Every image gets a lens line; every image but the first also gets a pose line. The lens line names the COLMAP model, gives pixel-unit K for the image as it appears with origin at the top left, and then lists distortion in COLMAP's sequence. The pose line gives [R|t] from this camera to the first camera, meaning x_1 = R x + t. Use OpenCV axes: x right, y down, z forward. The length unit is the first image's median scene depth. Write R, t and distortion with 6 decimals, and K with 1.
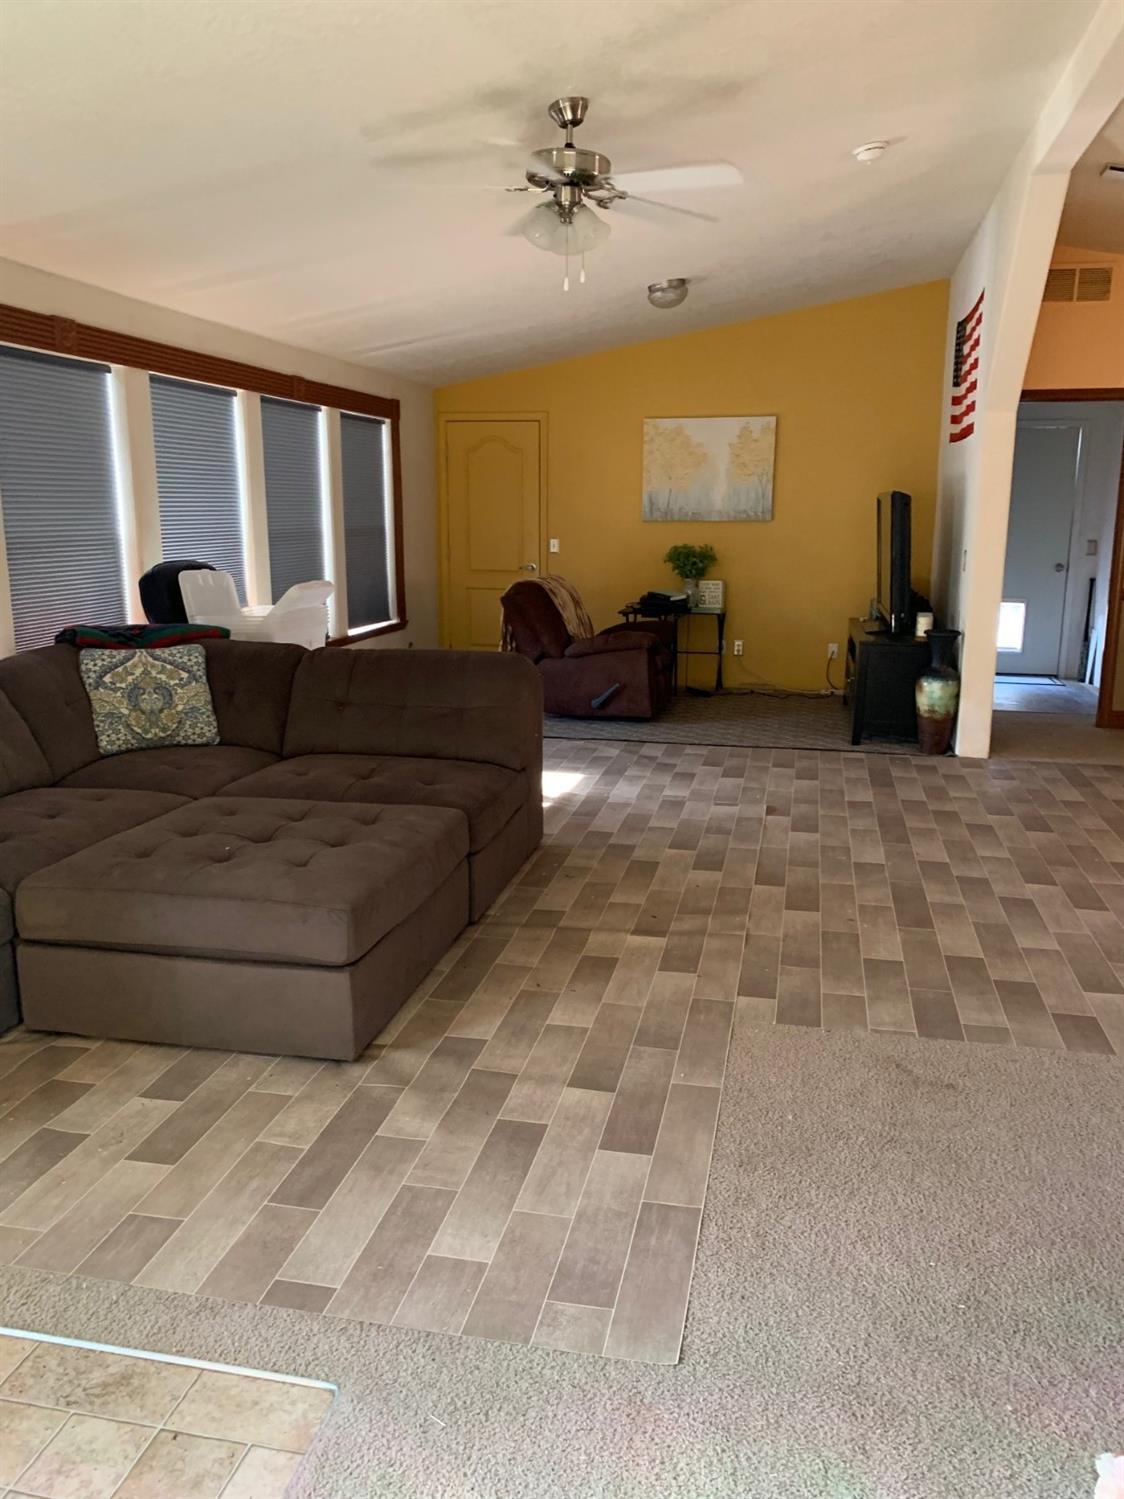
lens RADIAL K [[1144.0, 0, 566.6], [0, 1144.0, 753.3], [0, 0, 1]] dist [0.011061, -0.016397]
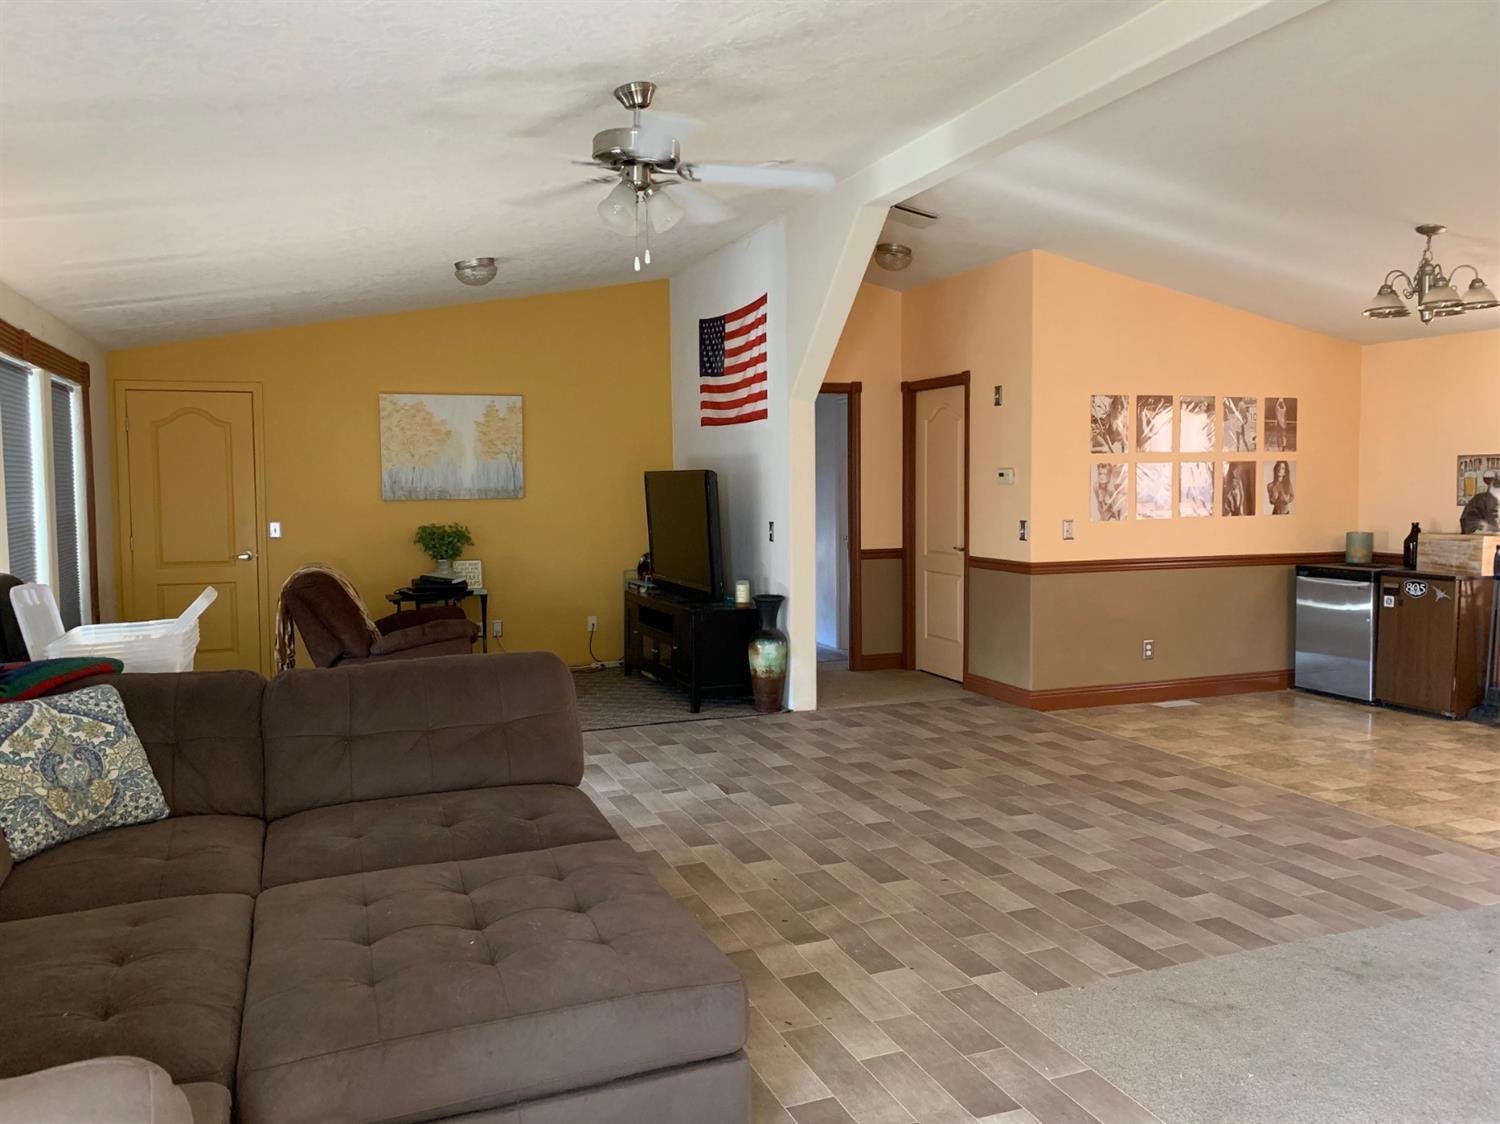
lens RADIAL K [[1144.7, 0, 744.6], [0, 1144.7, 549.0], [0, 0, 1]] dist [0.011061, -0.016397]
pose [[0.834003, -0.046012, 0.549839, -0.384856], [0.128044, 0.985452, -0.111753, -0.046815], [-0.536698, 0.163605, 0.827761, 0.165270]]
